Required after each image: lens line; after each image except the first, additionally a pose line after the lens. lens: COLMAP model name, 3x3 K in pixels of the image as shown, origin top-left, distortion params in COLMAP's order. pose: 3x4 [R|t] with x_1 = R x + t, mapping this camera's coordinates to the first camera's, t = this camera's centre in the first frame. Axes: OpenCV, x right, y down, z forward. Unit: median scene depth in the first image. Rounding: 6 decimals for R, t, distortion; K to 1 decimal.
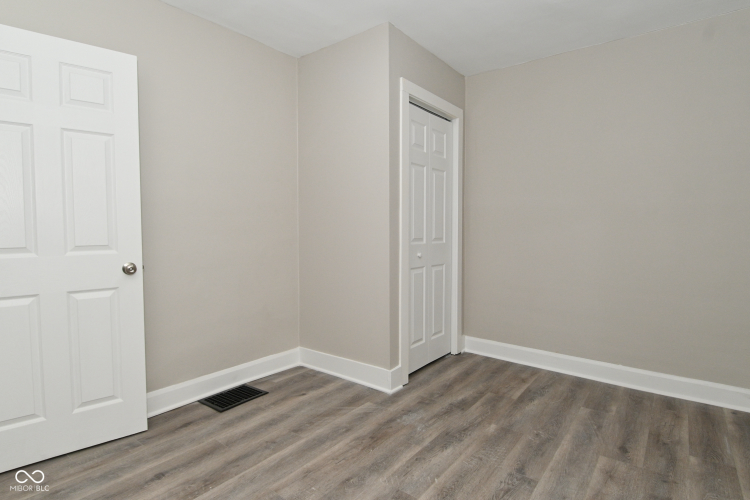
lens RADIAL K [[394.9, 0, 374.4], [0, 394.9, 244.9], [0, 0, 1]] dist [0.015703, -0.030937]
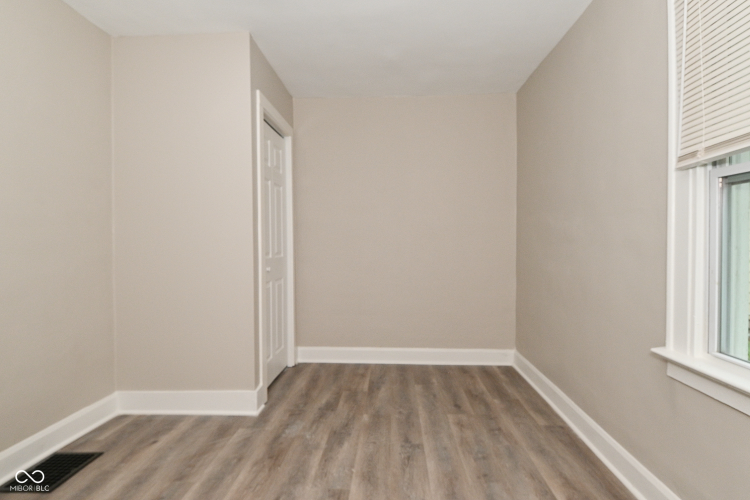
lens RADIAL K [[394.9, 0, 374.4], [0, 394.9, 244.9], [0, 0, 1]] dist [0.015703, -0.030937]
pose [[0.818013, -0.010027, 0.575112, -0.298911], [0.039344, 0.998482, -0.038553, 0.011631], [-0.573852, 0.054164, 0.817166, 0.027394]]
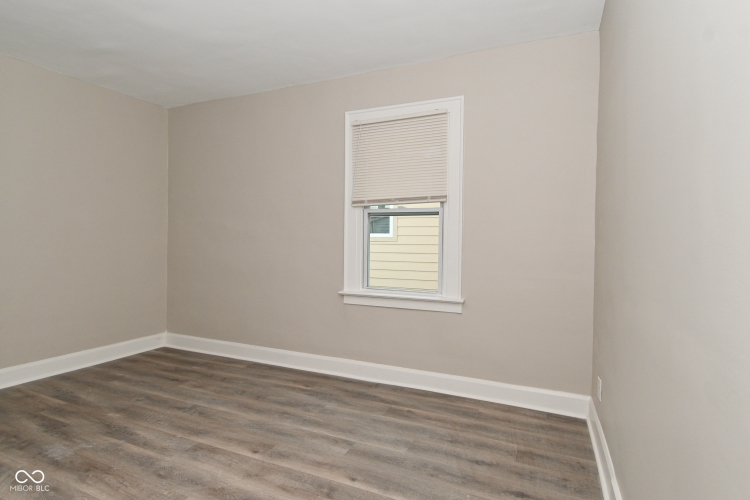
lens RADIAL K [[394.9, 0, 374.4], [0, 394.9, 244.9], [0, 0, 1]] dist [0.015703, -0.030937]
pose [[-0.233475, -0.019585, 0.972166, -0.854052], [0.039753, 0.998769, 0.029668, -0.017718], [-0.971550, 0.045573, -0.232409, 0.471897]]
